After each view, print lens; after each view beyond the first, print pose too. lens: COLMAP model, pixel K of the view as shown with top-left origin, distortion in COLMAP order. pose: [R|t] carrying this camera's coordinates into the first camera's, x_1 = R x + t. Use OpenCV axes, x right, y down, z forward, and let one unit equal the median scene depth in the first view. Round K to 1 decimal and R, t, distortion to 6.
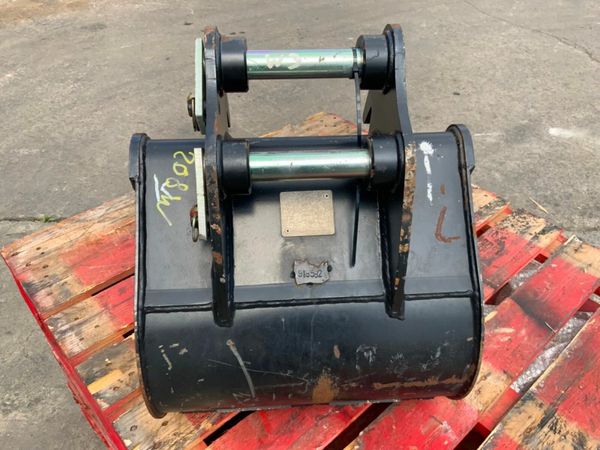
lens RADIAL K [[508.1, 0, 300.7], [0, 508.1, 222.5], [0, 0, 1]] dist [0.052014, -0.107877]
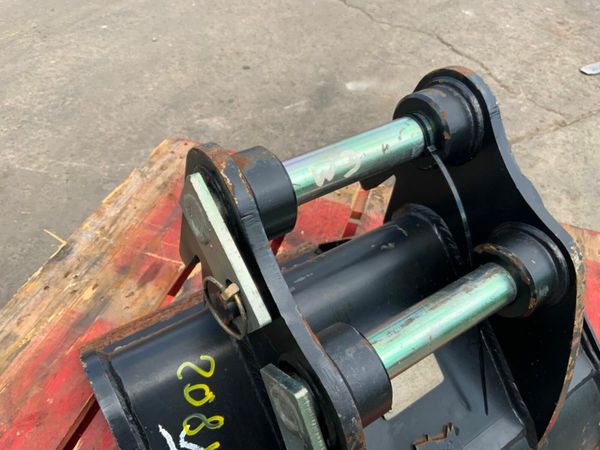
lens RADIAL K [[508.1, 0, 293.7], [0, 508.1, 228.7], [0, 0, 1]] dist [0.052014, -0.107877]
pose [[0.872531, -0.321925, 0.367496, -0.072056], [0.294790, 0.946754, 0.129444, -0.077935], [-0.389600, -0.004610, 0.920973, 0.110953]]
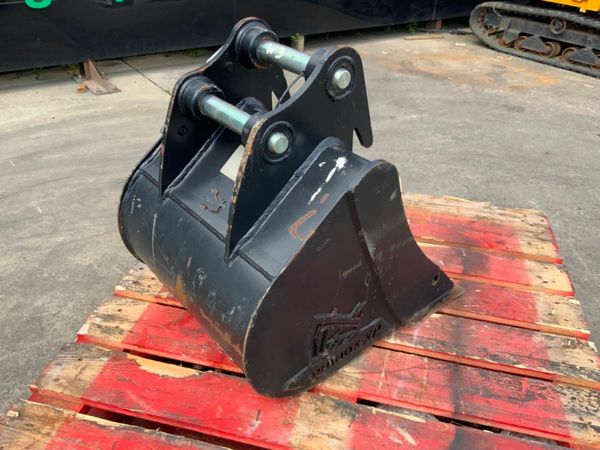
lens RADIAL K [[508.1, 0, 297.2], [0, 508.1, 222.9], [0, 0, 1]] dist [0.052014, -0.107877]
pose [[0.578871, 0.446841, -0.682086, 0.253323], [-0.554300, 0.829131, 0.072749, -0.016793], [0.598046, 0.335968, 0.727644, 0.049229]]
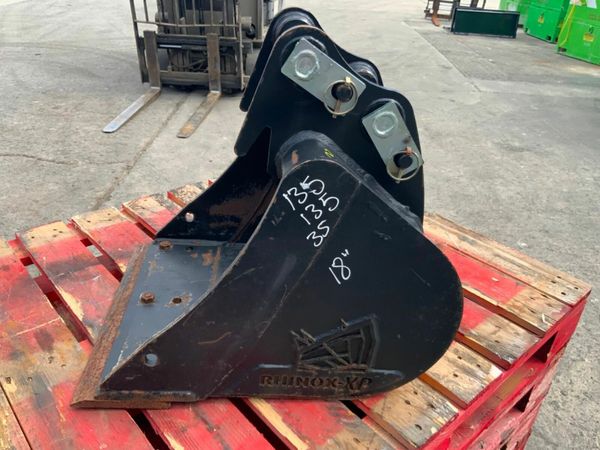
lens RADIAL K [[508.1, 0, 306.1], [0, 508.1, 228.7], [0, 0, 1]] dist [0.052014, -0.107877]
pose [[-0.000752, -0.494663, 0.869084, -0.283487], [0.600807, 0.694518, 0.395824, -0.110113], [-0.799394, 0.522449, 0.296675, 0.198700]]
